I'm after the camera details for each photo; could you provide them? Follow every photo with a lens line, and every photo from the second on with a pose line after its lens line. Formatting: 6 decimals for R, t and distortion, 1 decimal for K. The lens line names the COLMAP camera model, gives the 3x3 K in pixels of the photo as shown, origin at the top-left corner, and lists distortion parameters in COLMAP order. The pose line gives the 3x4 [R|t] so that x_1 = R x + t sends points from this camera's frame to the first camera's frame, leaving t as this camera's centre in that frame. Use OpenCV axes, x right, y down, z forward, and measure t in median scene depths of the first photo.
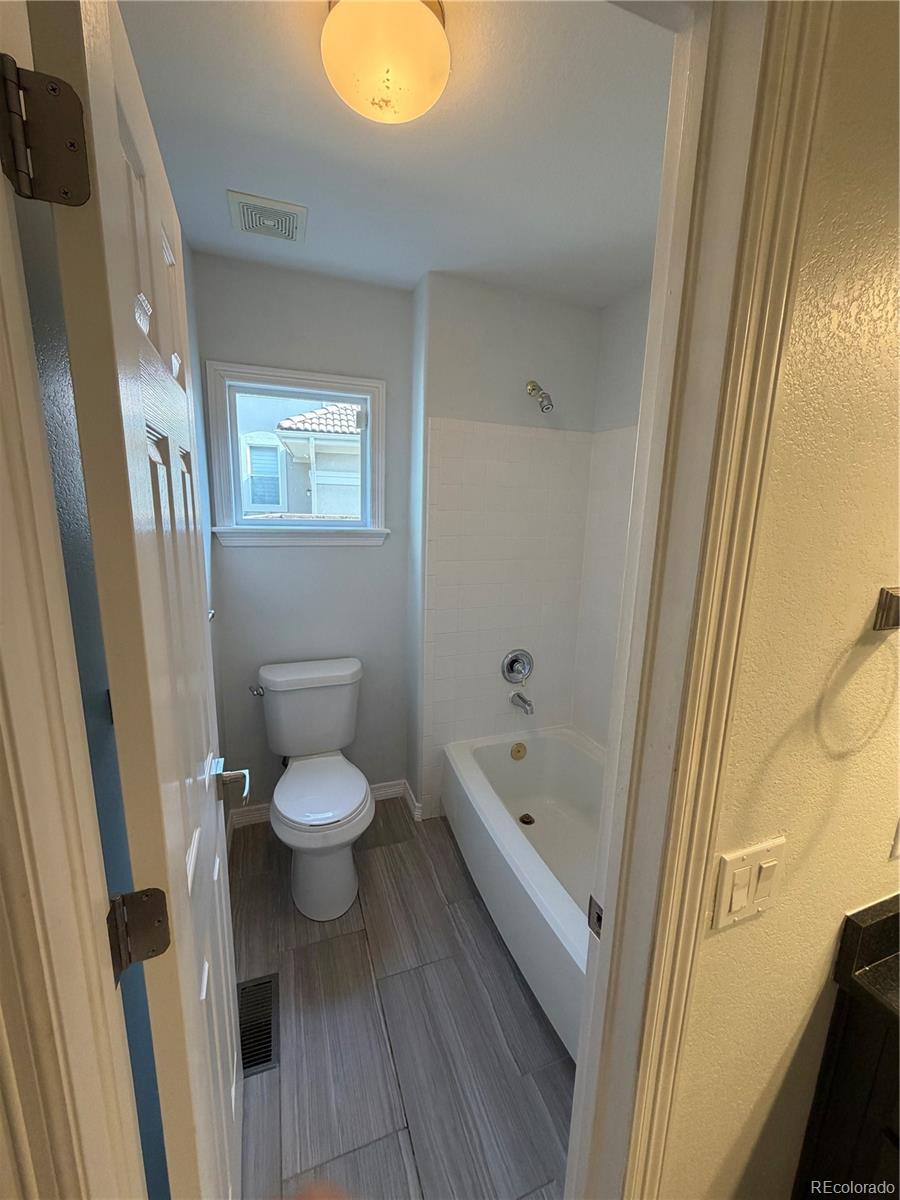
lens RADIAL K [[477.0, 0, 441.8], [0, 477.0, 598.0], [0, 0, 1]] dist [-0.001665, 0.000000]
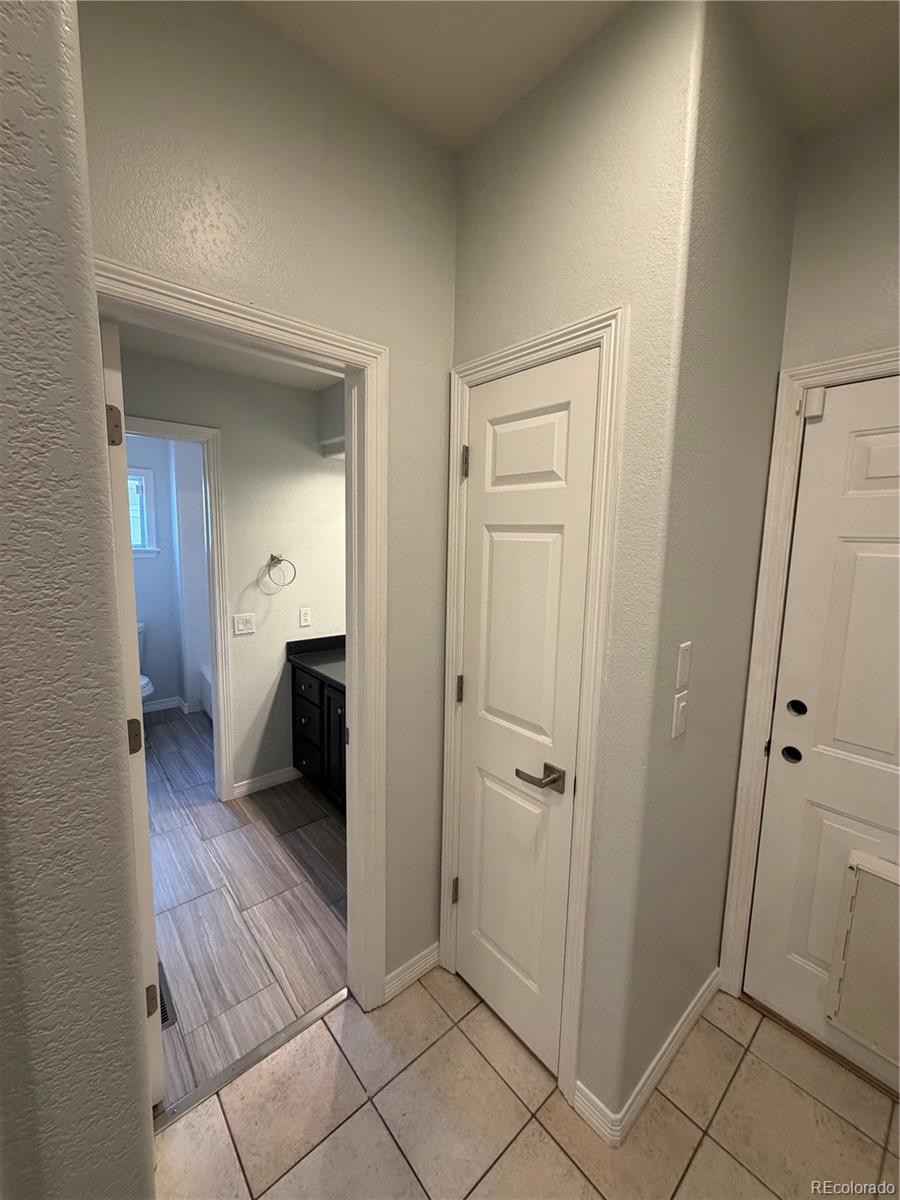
lens RADIAL K [[477.0, 0, 449.2], [0, 477.0, 593.8], [0, 0, 1]] dist [-0.001665, 0.000000]
pose [[0.927689, -0.049715, 0.370030, 0.244649], [0.075394, 0.995622, -0.055251, 0.220861], [-0.365663, 0.079153, 0.927376, -1.126843]]
